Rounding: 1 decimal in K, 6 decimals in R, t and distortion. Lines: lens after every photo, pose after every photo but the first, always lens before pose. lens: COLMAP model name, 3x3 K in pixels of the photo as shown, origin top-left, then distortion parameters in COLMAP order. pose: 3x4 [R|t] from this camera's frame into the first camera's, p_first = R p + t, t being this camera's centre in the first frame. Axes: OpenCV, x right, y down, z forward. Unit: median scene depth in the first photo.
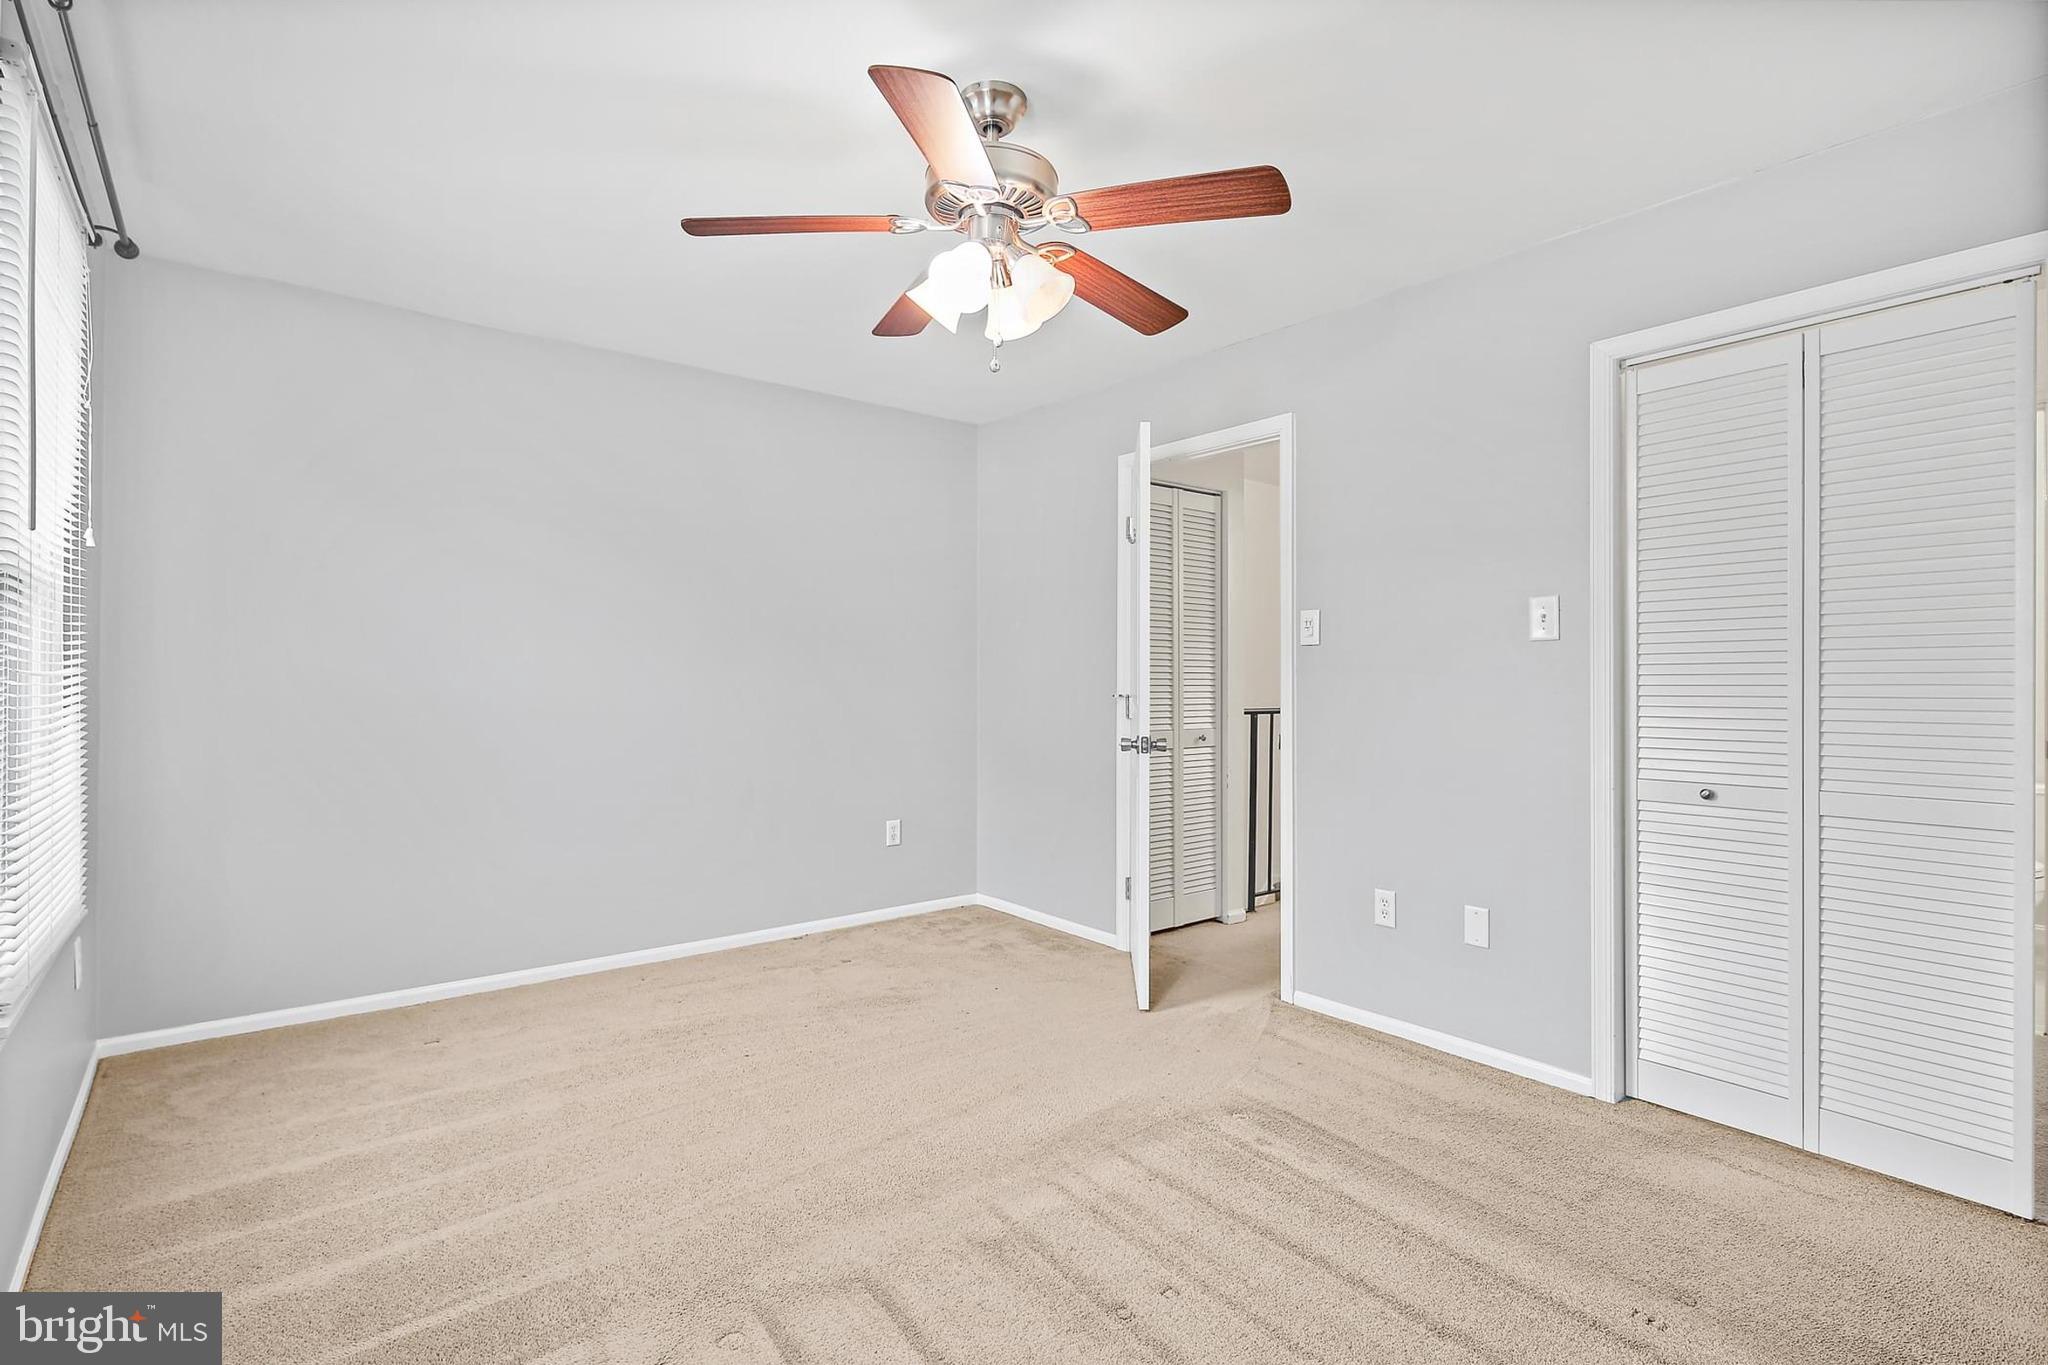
lens RADIAL K [[995.5, 0, 1023.5], [0, 995.5, 680.8], [0, 0, 1]] dist [0.005295, -0.005505]
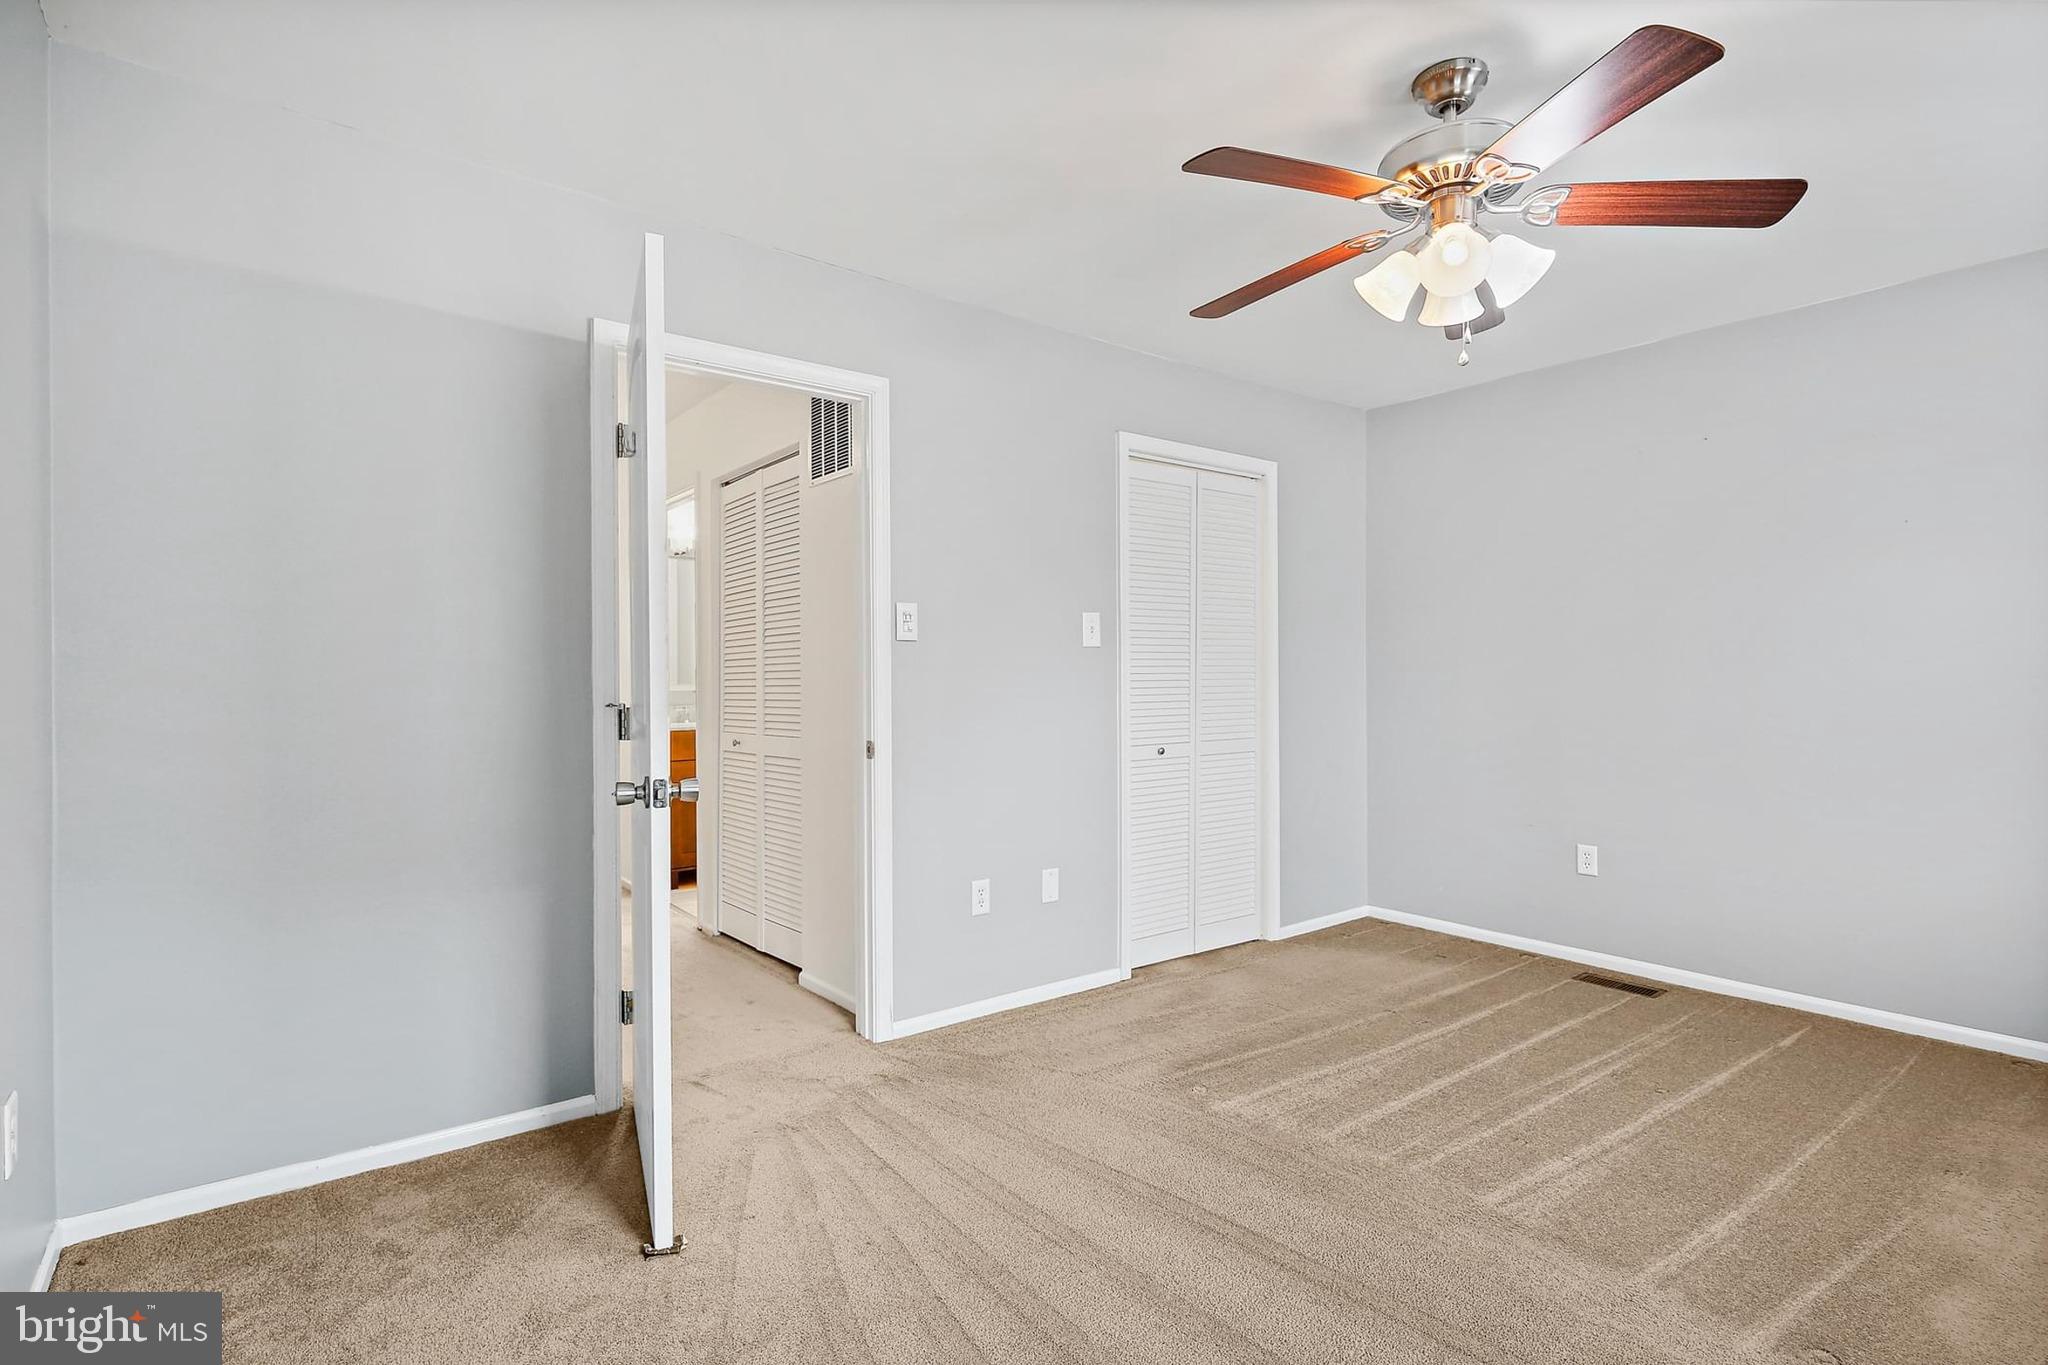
lens RADIAL K [[995.5, 0, 1021.9], [0, 995.5, 675.8], [0, 0, 1]] dist [0.005295, -0.005505]
pose [[0.007325, -0.001811, 0.999972, -0.674896], [0.002718, 0.999995, 0.001792, -0.004745], [-0.999969, 0.002705, 0.007330, 0.948870]]
